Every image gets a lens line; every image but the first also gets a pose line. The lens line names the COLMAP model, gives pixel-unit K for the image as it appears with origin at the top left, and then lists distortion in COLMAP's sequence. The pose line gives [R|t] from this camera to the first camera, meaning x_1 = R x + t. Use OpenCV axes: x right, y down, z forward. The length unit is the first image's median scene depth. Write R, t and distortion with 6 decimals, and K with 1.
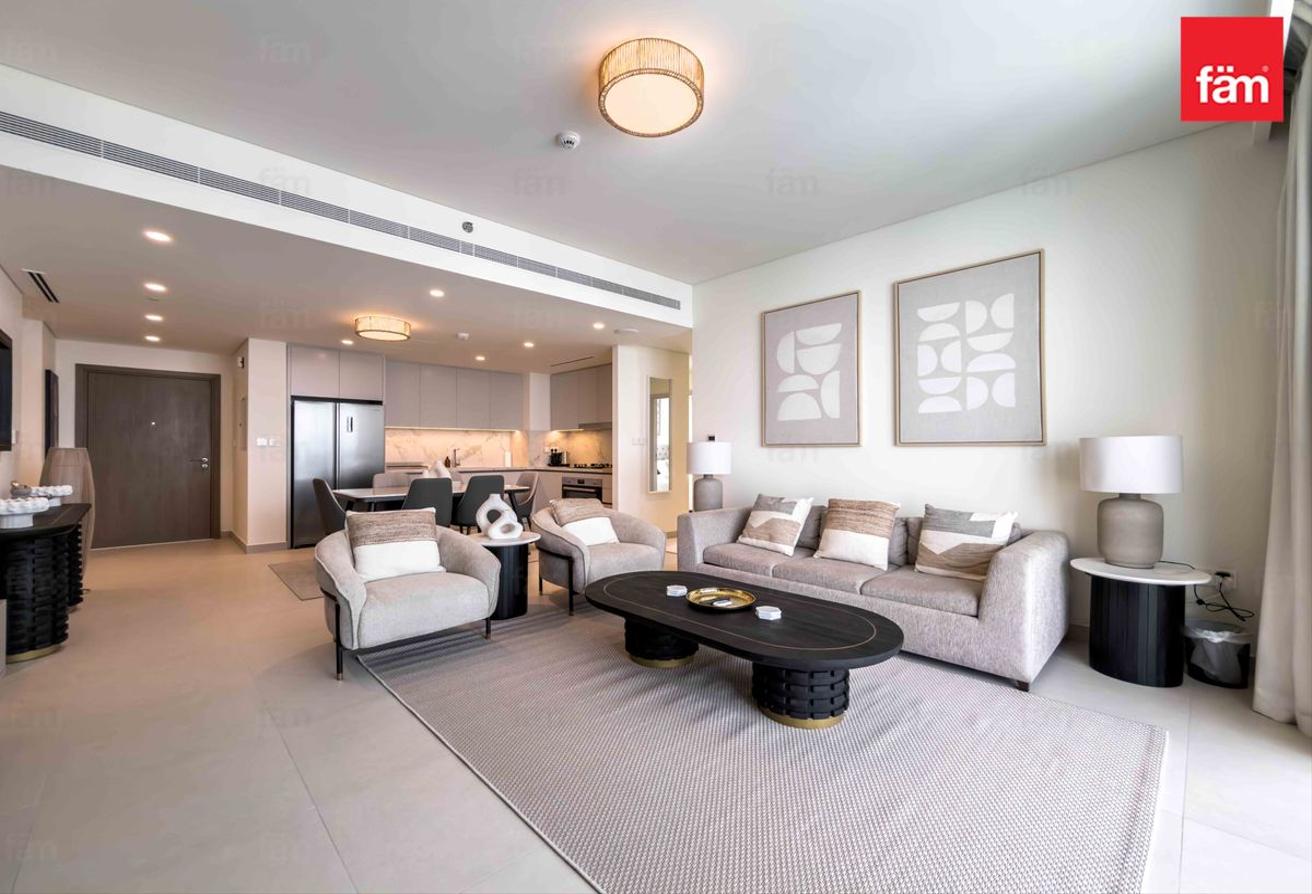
lens RADIAL K [[537.0, 0, 654.7], [0, 537.0, 448.0], [0, 0, 1]] dist [-0.003392, -0.000728]
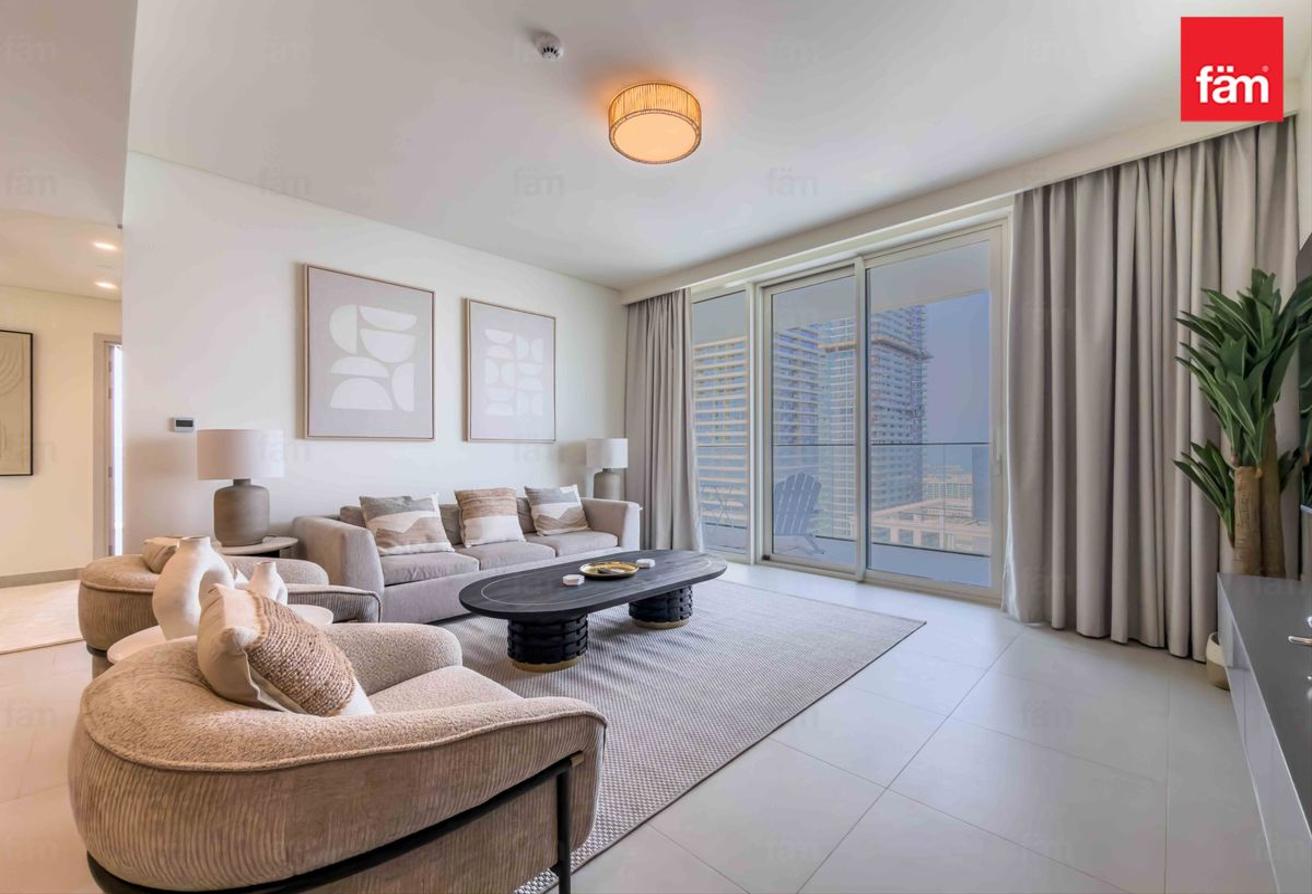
lens RADIAL K [[537.0, 0, 655.5], [0, 537.0, 452.2], [0, 0, 1]] dist [-0.003392, -0.000728]
pose [[-0.036016, -0.009423, 0.999307, -0.461029], [-0.009300, 0.999915, 0.009094, 0.003722], [-0.999308, -0.008966, -0.036101, 0.413083]]
